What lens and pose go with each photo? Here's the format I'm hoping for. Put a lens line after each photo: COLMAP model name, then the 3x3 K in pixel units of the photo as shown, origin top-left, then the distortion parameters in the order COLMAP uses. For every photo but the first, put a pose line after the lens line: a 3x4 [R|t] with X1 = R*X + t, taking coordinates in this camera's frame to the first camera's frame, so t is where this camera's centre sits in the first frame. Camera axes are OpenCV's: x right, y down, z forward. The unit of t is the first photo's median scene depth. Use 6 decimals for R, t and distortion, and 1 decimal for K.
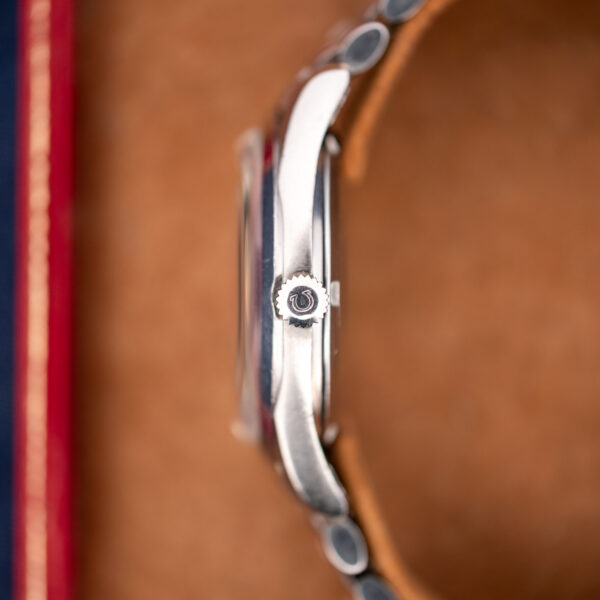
lens RADIAL K [[3951.8, 0, 300.1], [0, 3951.8, 300.0], [0, 0, 1]] dist [-0.367388, 0.000000]
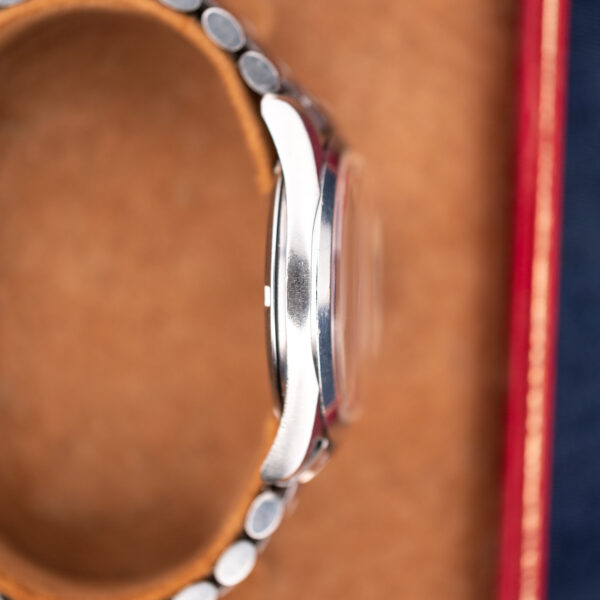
lens RADIAL K [[3951.8, 0, 300.0], [0, 3951.8, 300.0], [0, 0, 1]] dist [-0.367388, 0.000000]
pose [[-0.999463, -0.032324, -0.005372, 0.011180], [0.032382, -0.999415, -0.011014, 0.013469], [-0.005013, -0.011182, 0.999925, -0.172142]]
